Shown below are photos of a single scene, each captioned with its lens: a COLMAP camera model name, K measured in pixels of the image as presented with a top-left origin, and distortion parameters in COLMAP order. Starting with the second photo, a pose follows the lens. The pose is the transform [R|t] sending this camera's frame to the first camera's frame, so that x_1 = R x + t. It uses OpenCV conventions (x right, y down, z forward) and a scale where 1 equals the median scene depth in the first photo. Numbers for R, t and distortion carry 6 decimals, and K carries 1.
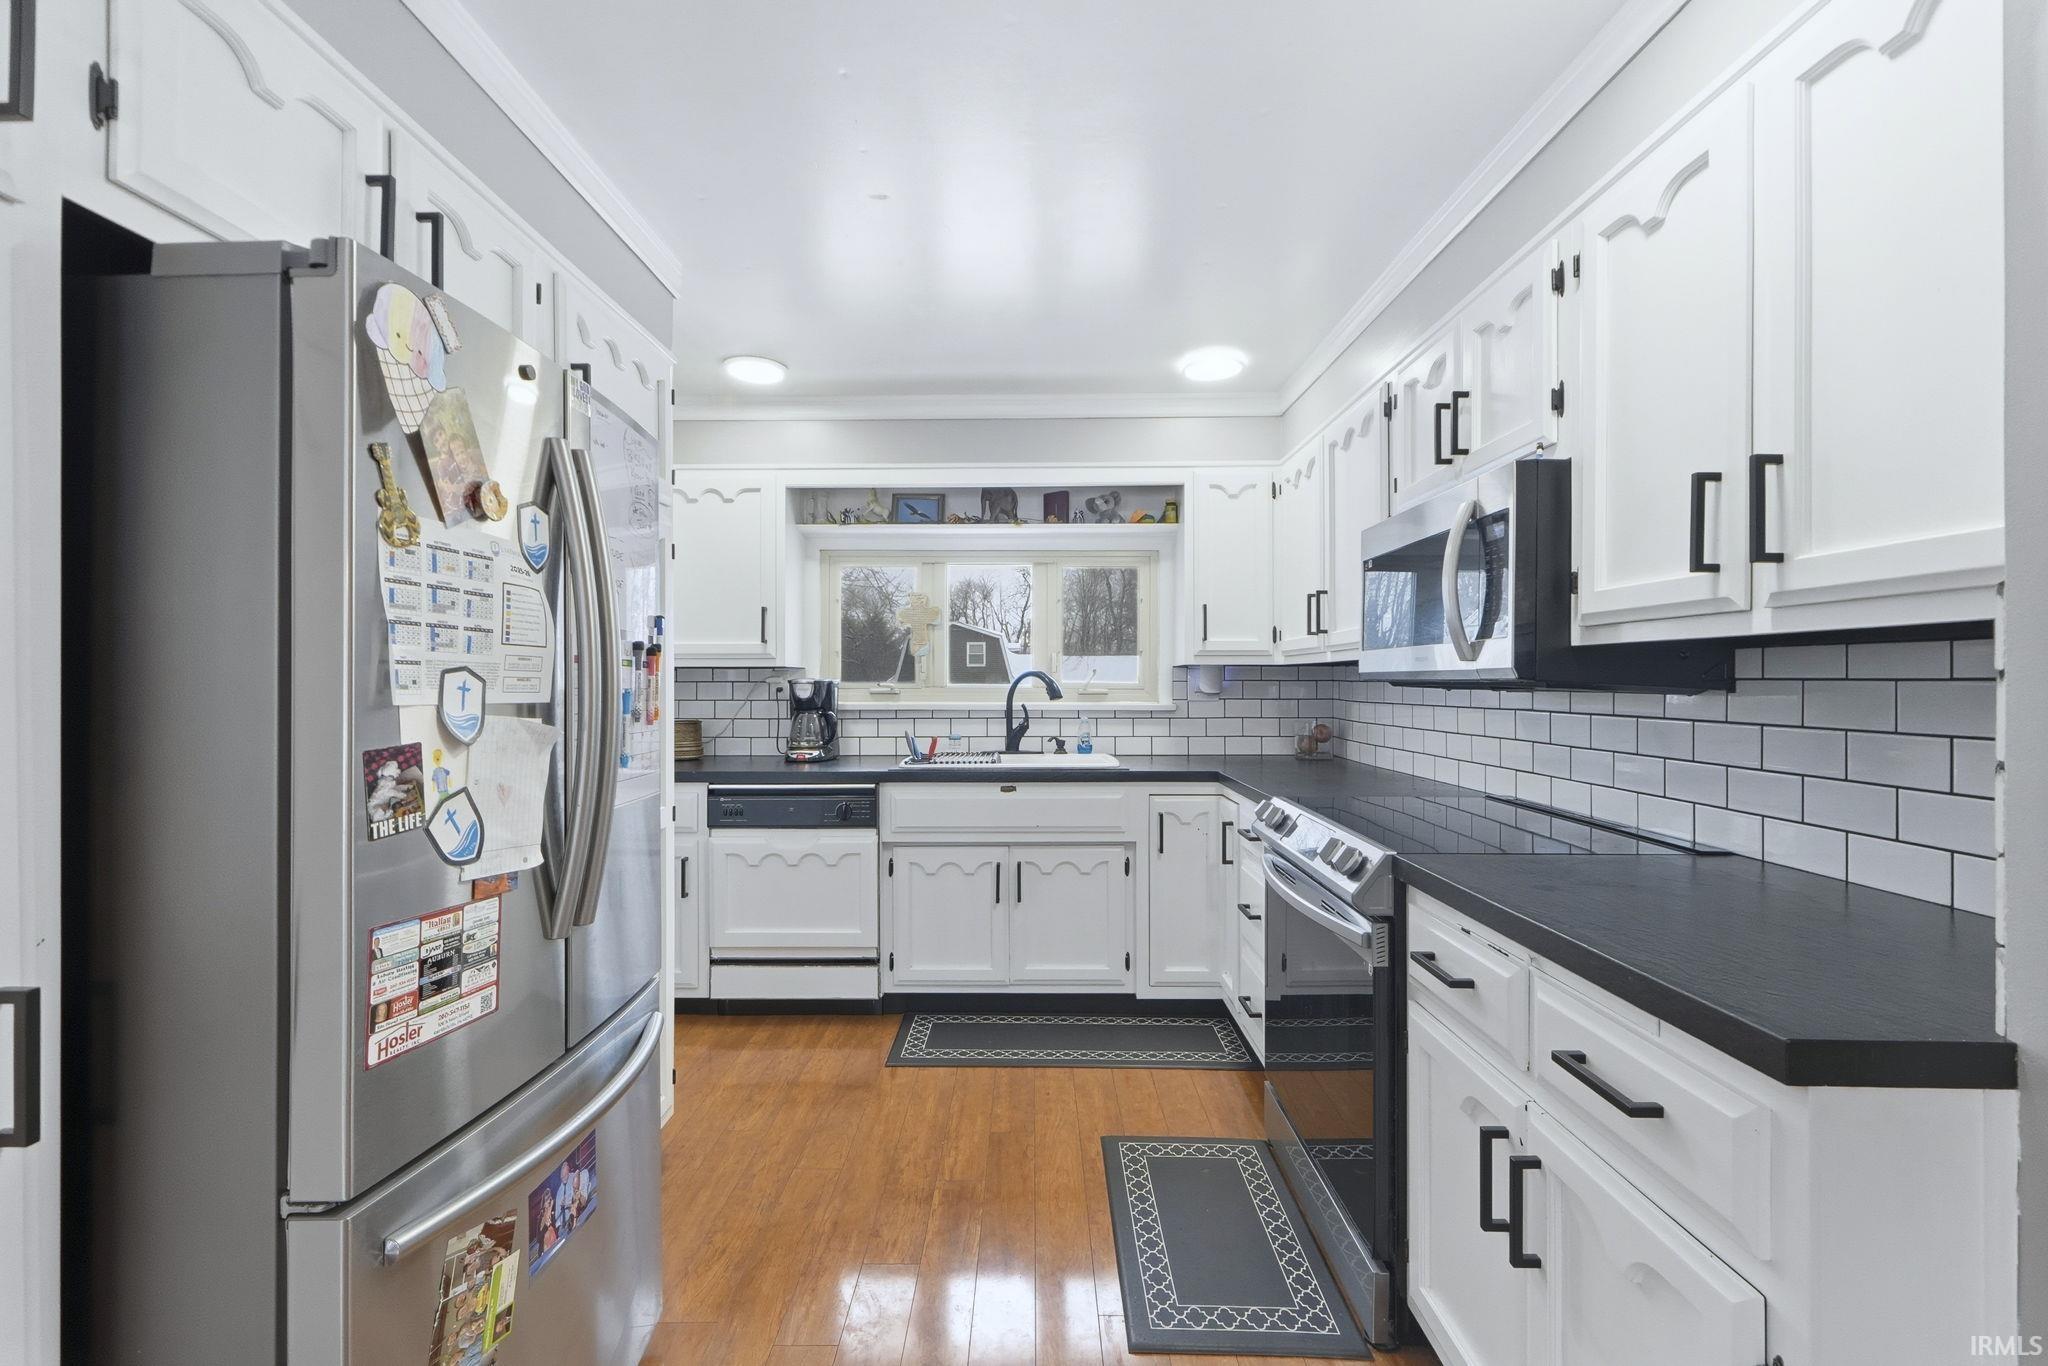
lens RADIAL K [[872.3, 0, 1022.7], [0, 872.3, 673.7], [0, 0, 1]] dist [-0.001556, 0.000584]
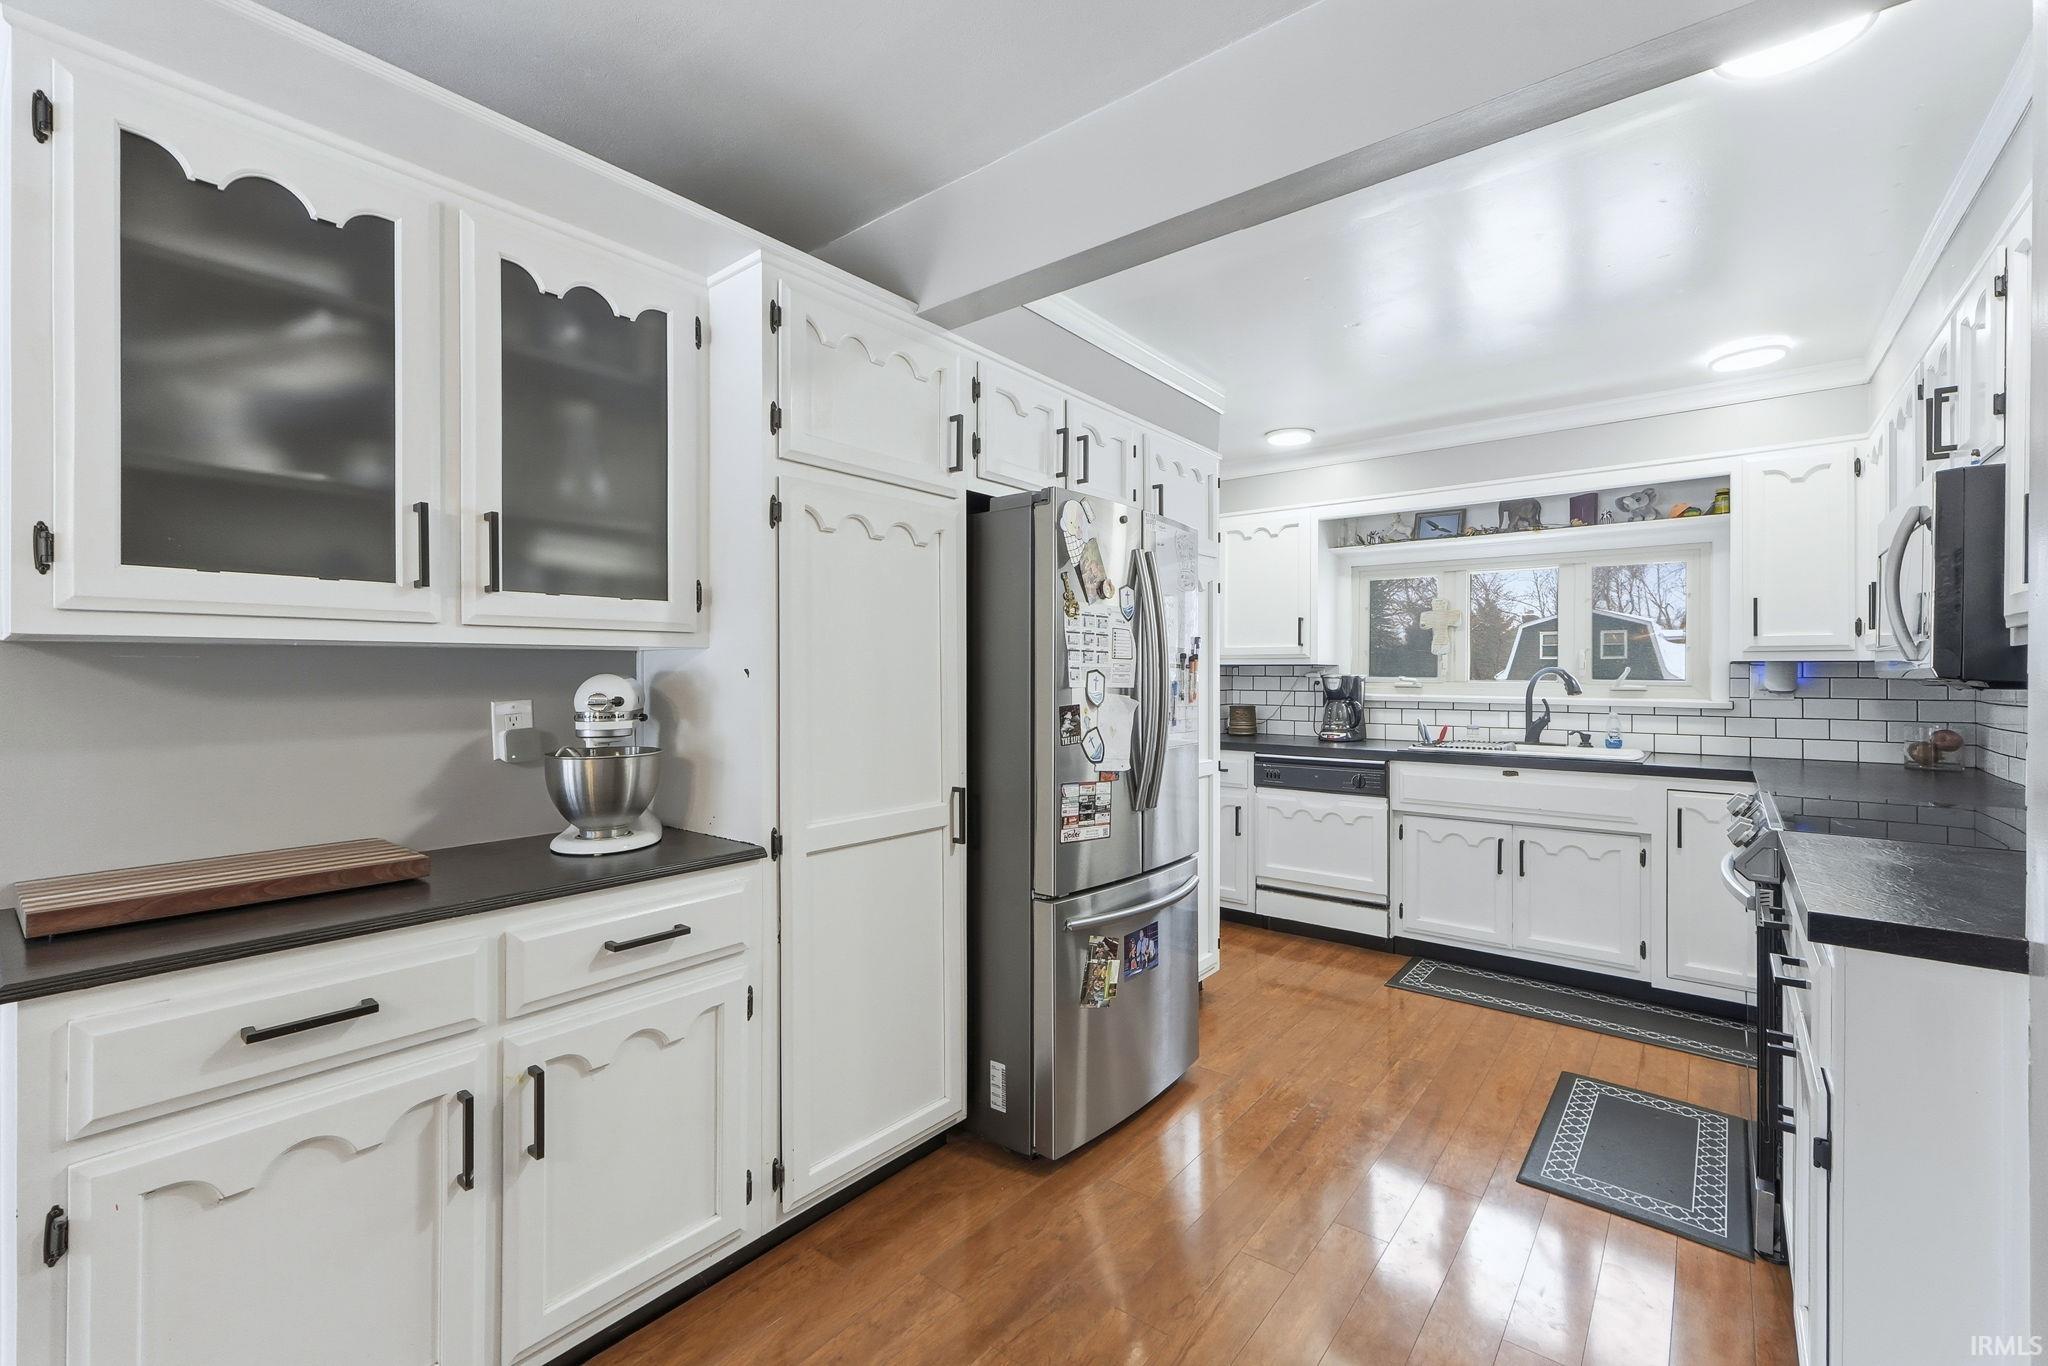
lens RADIAL K [[872.3, 0, 1037.3], [0, 872.3, 679.3], [0, 0, 1]] dist [-0.001556, 0.000584]
pose [[0.797945, 0.007406, -0.602684, 0.333994], [0.000732, 0.999912, 0.013256, -0.008037], [0.602729, -0.011018, 0.797870, -0.497512]]
